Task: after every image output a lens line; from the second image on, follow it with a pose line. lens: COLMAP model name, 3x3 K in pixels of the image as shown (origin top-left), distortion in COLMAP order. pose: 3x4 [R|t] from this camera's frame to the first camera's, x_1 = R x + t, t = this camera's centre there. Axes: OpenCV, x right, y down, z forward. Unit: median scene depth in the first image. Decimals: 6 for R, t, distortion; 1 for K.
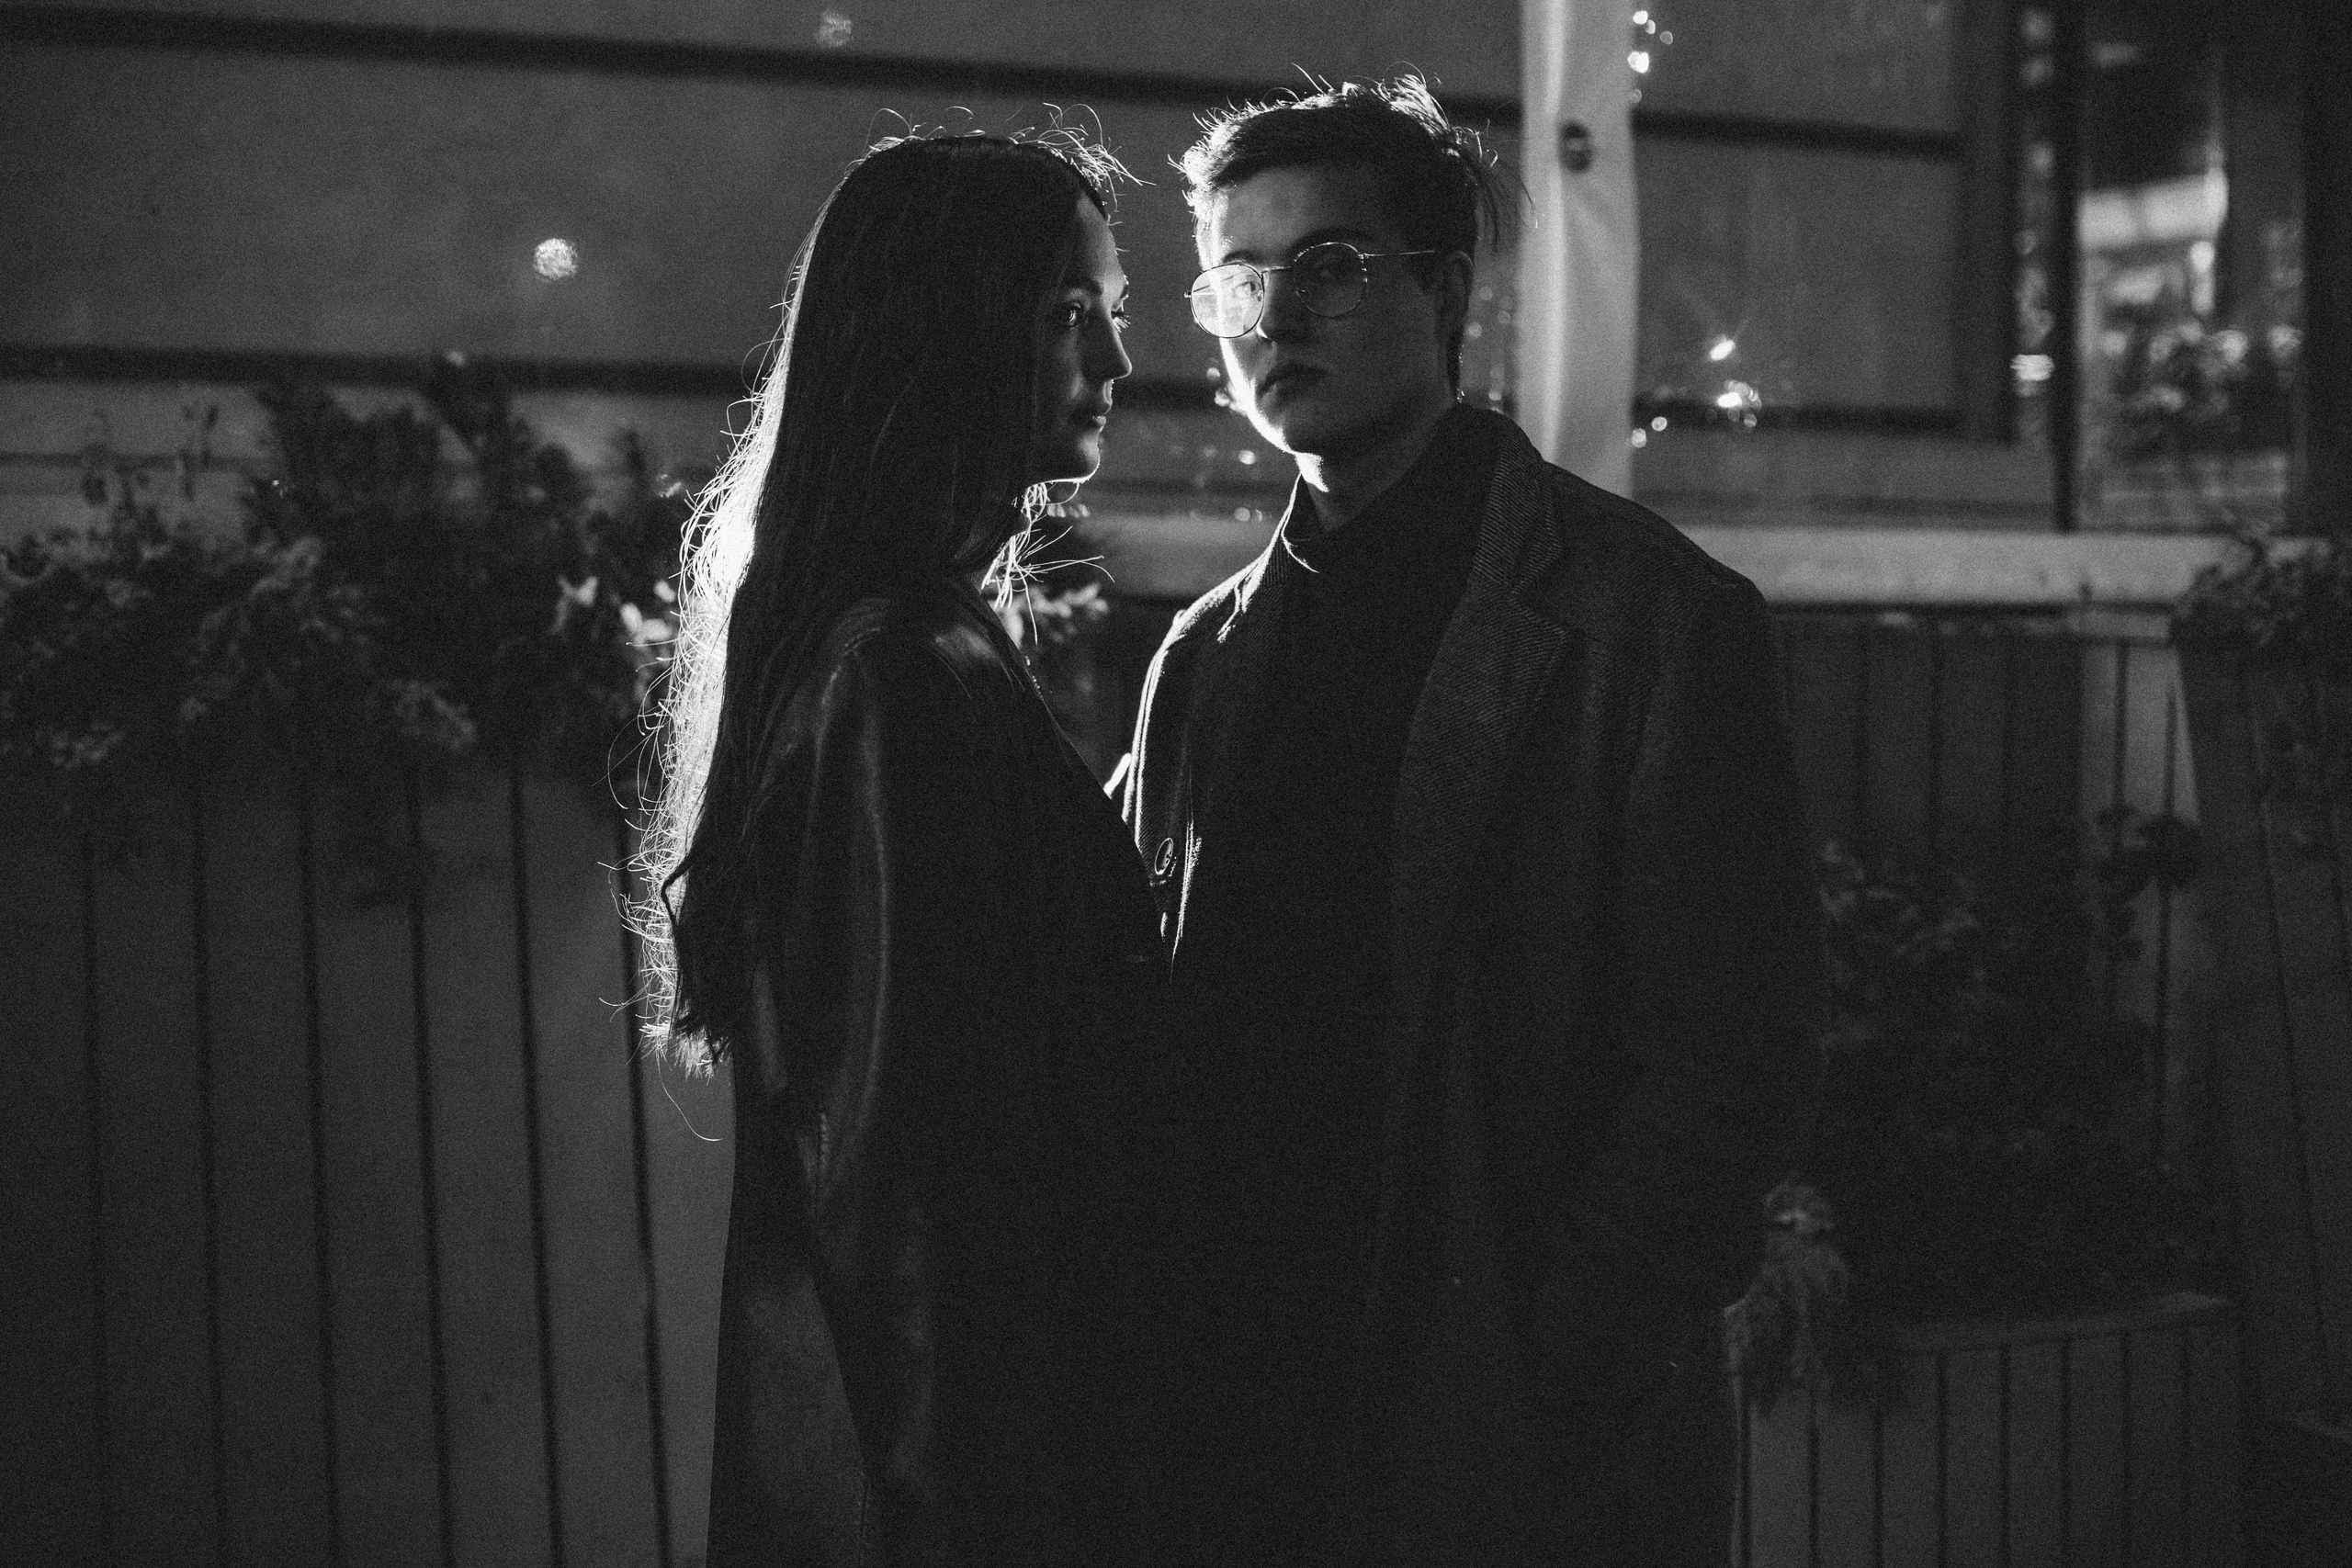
lens RADIAL K [[3323.8, 0, 1177.0], [0, 3323.8, 781.7], [0, 0, 1]] dist [-0.155381, 0.000000]
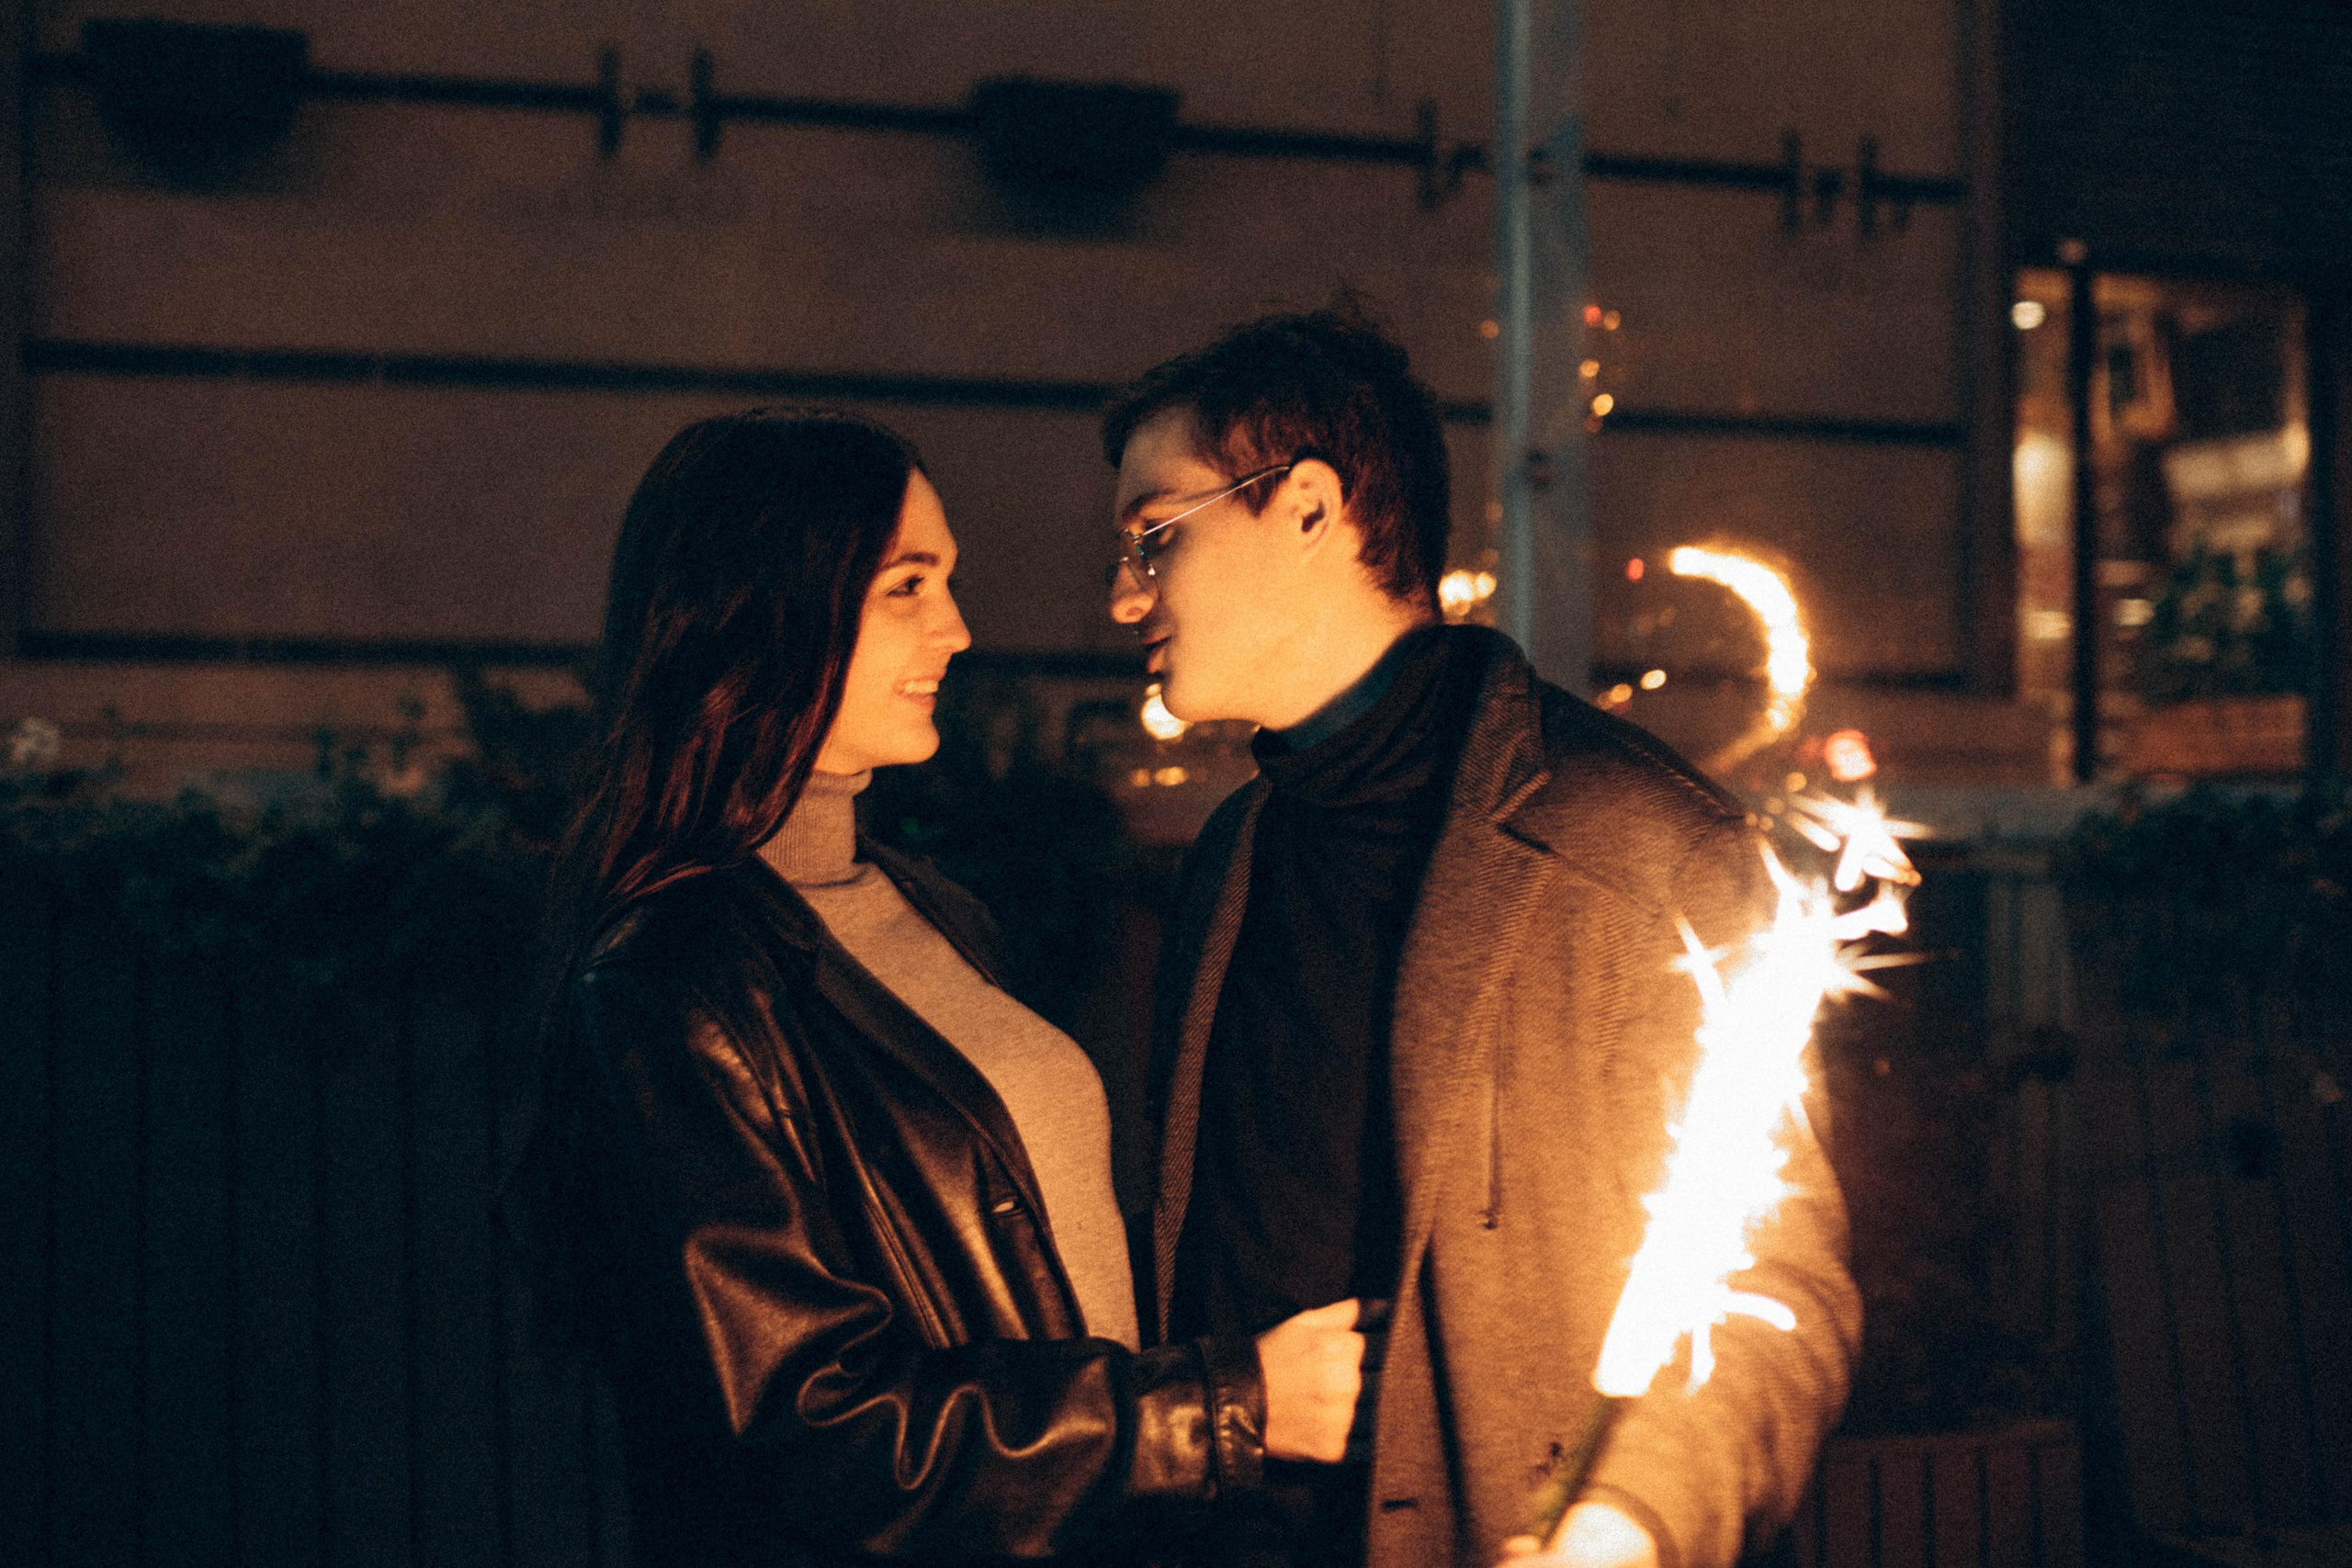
lens RADIAL K [[3323.8, 0, 1177.9], [0, 3323.8, 794.7], [0, 0, 1]] dist [-0.155381, 0.000000]
pose [[0.997973, -0.008362, -0.063083, 0.063440], [0.004069, 0.997685, -0.067879, 0.006983], [0.063504, 0.067485, 0.995697, -0.200976]]
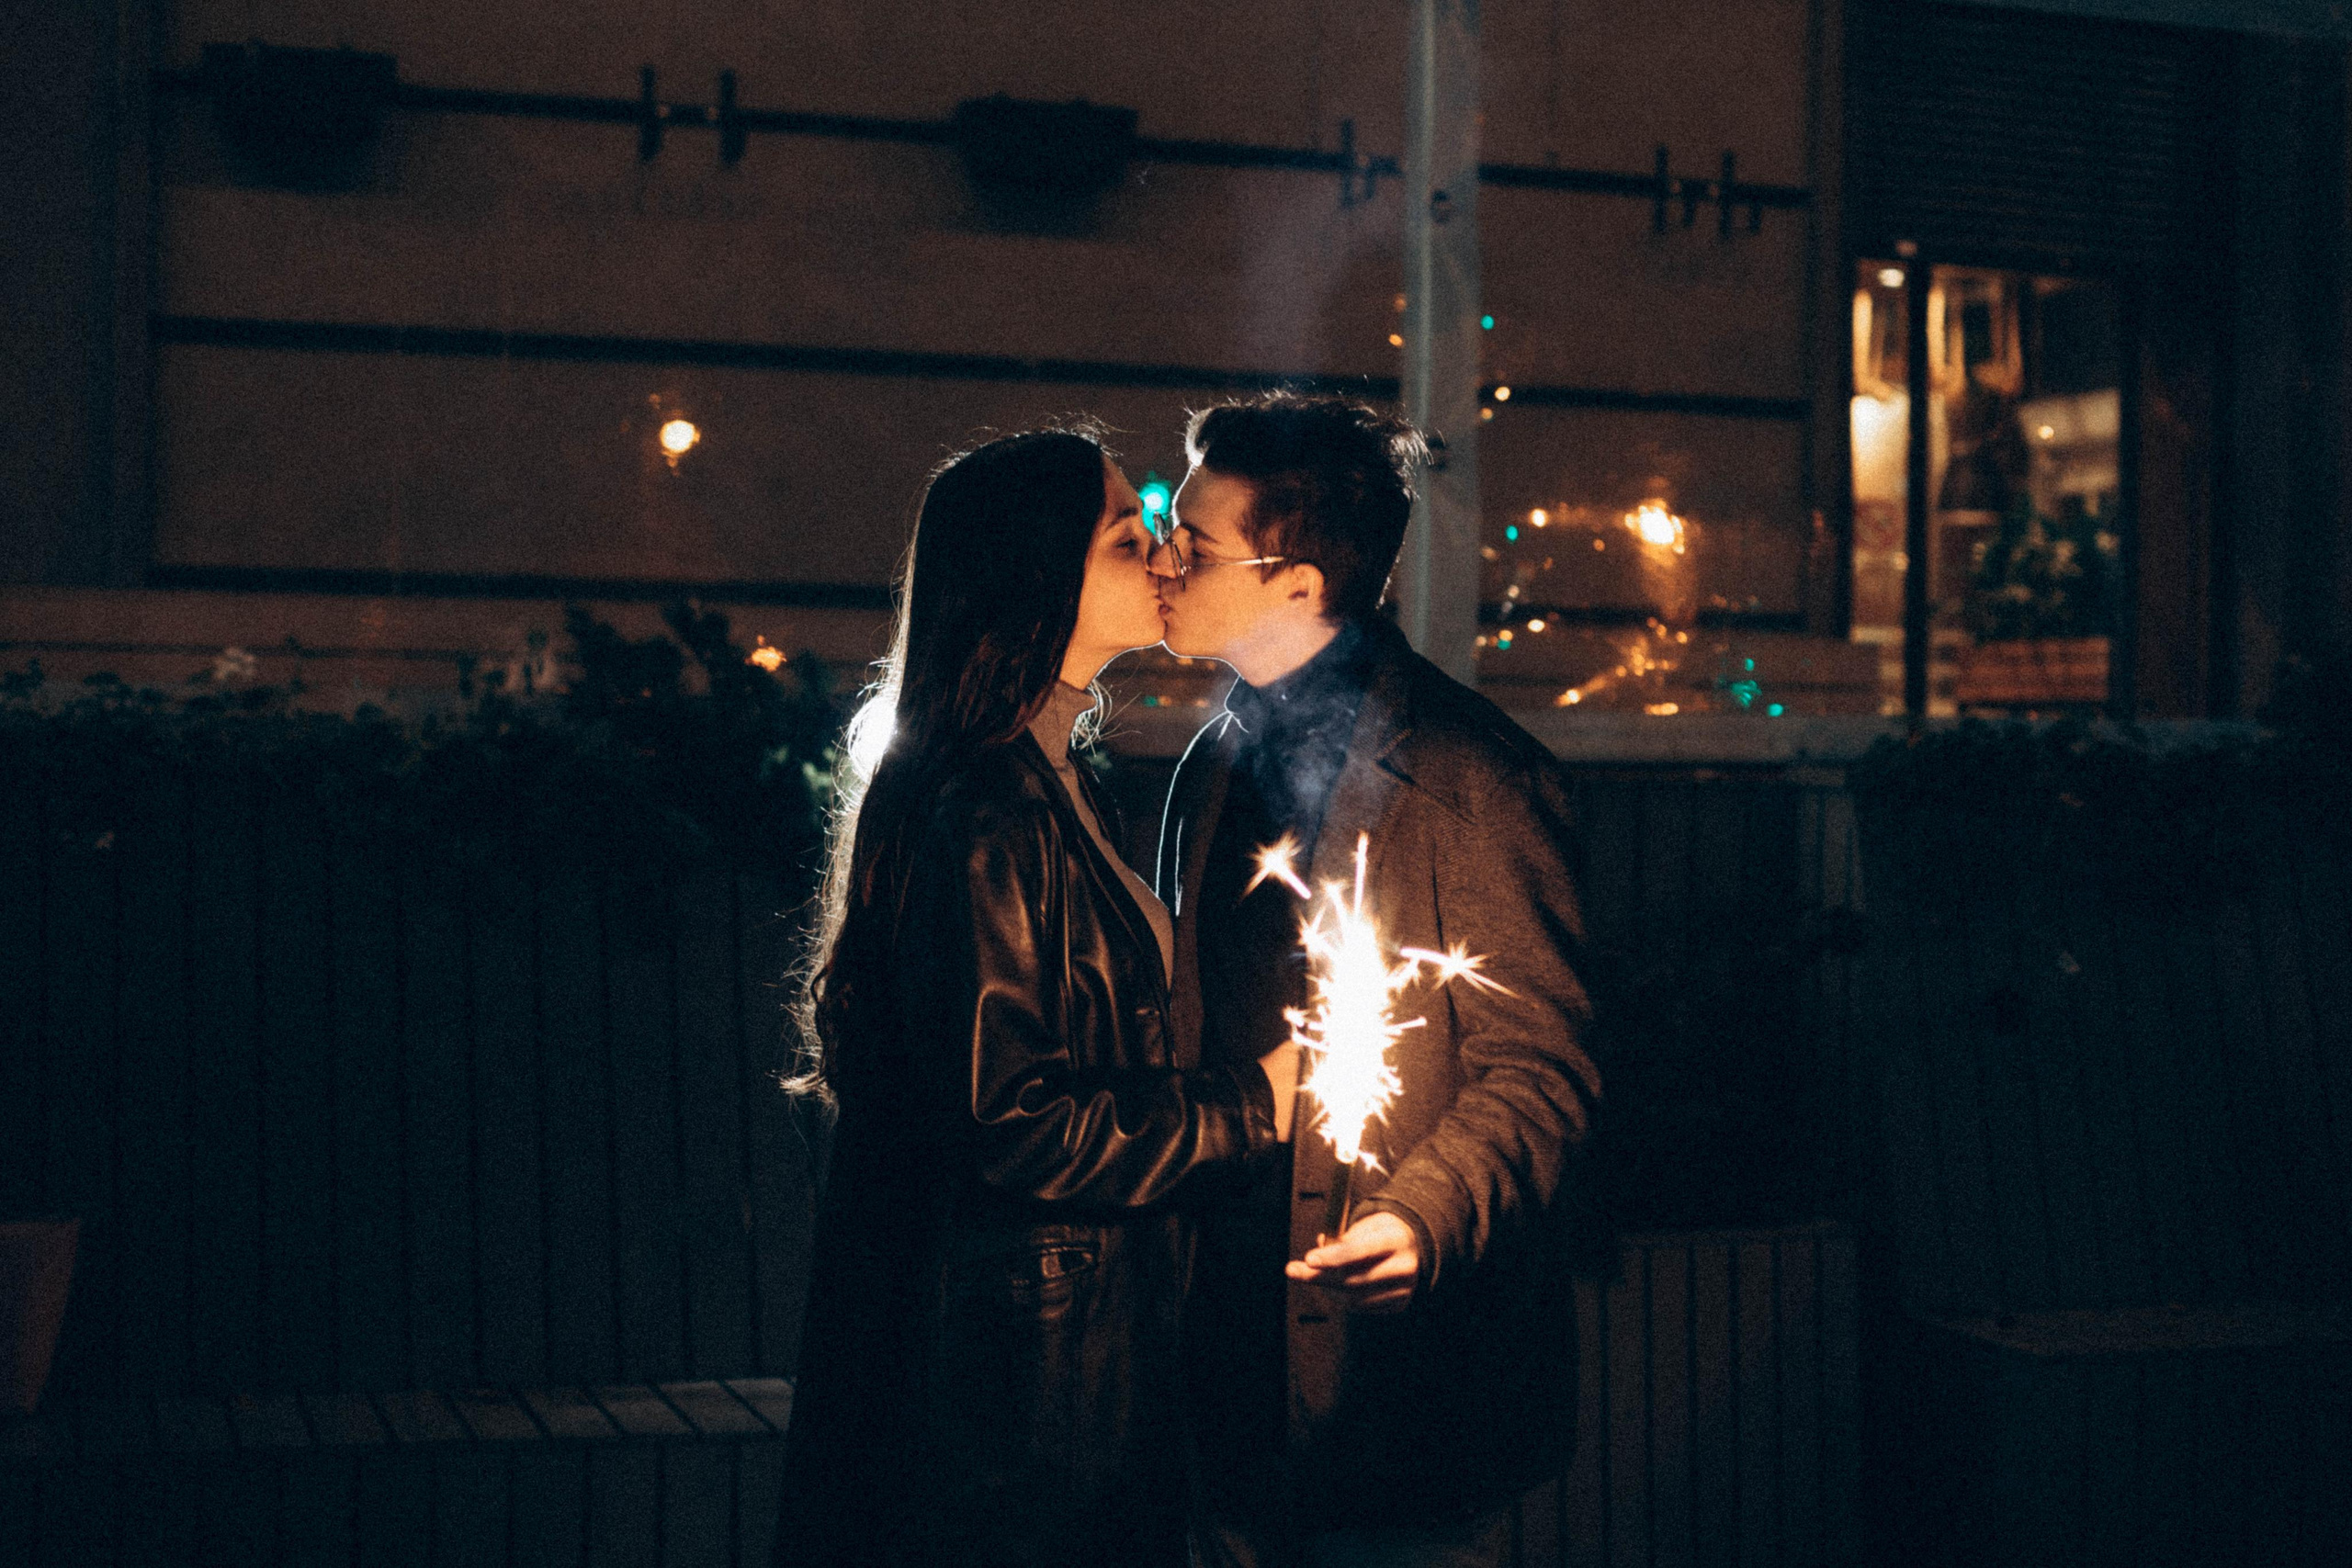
lens RADIAL K [[3323.8, 0, 1184.5], [0, 3323.8, 766.5], [0, 0, 1]] dist [-0.155381, 0.000000]
pose [[0.999476, 0.002553, -0.032264, 0.054843], [-0.004168, 0.998736, -0.050087, 0.022189], [0.032095, 0.050196, 0.998224, -0.474942]]
